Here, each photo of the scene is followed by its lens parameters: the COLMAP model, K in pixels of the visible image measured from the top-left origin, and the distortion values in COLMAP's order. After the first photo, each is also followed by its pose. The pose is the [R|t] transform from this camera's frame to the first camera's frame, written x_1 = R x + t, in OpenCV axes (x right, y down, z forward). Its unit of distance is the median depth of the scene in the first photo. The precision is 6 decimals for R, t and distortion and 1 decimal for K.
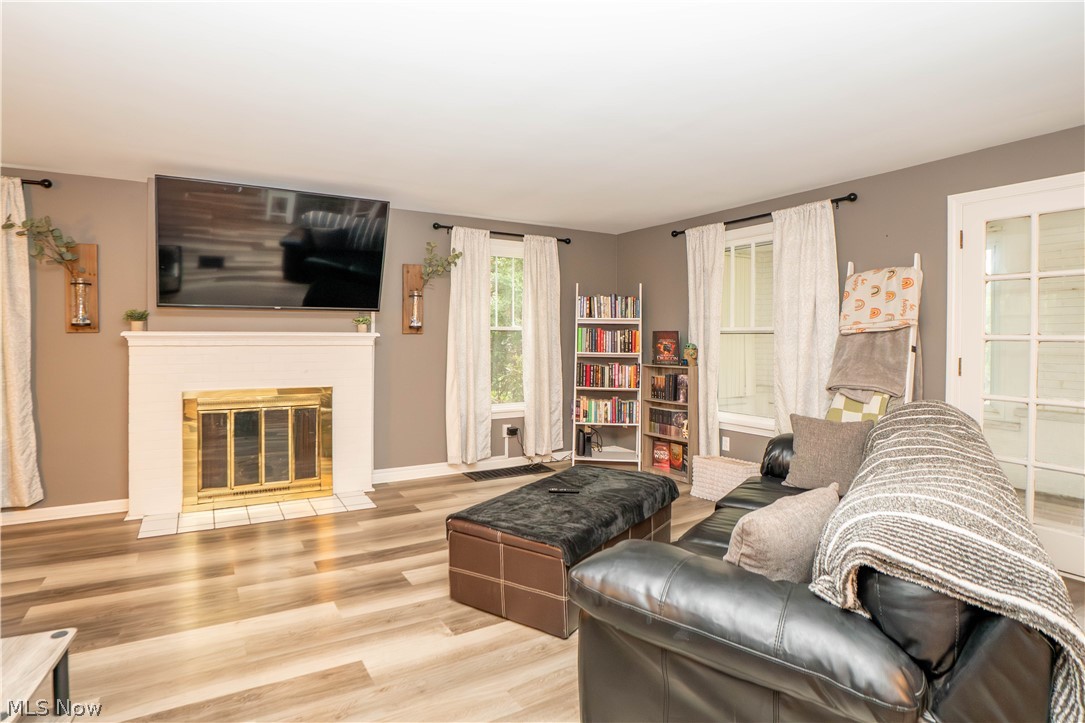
lens RADIAL K [[551.7, 0, 502.0], [0, 551.7, 340.1], [0, 0, 1]] dist [-0.027764, 0.000153]
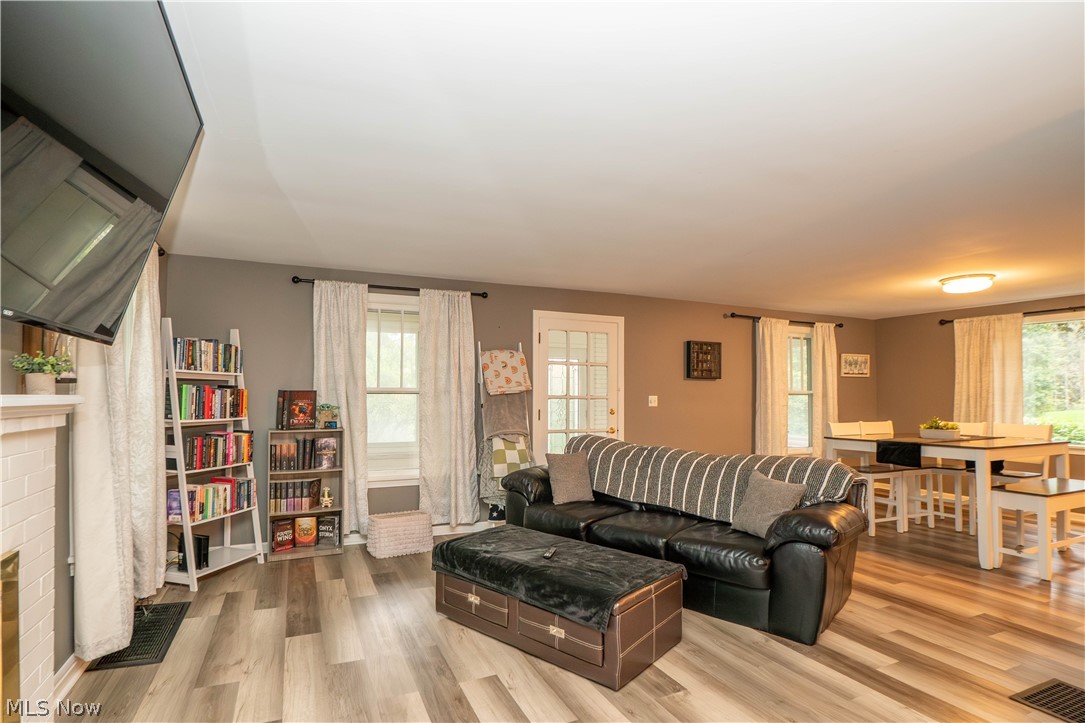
lens RADIAL K [[544.6, 0, 529.6], [0, 544.6, 399.8], [0, 0, 1]] dist [-0.019421, 0.000808]
pose [[0.098815, -0.008767, 0.995067, -0.524244], [0.005478, 0.999951, 0.008266, -0.006969], [-0.995091, 0.004634, 0.098858, 0.558208]]
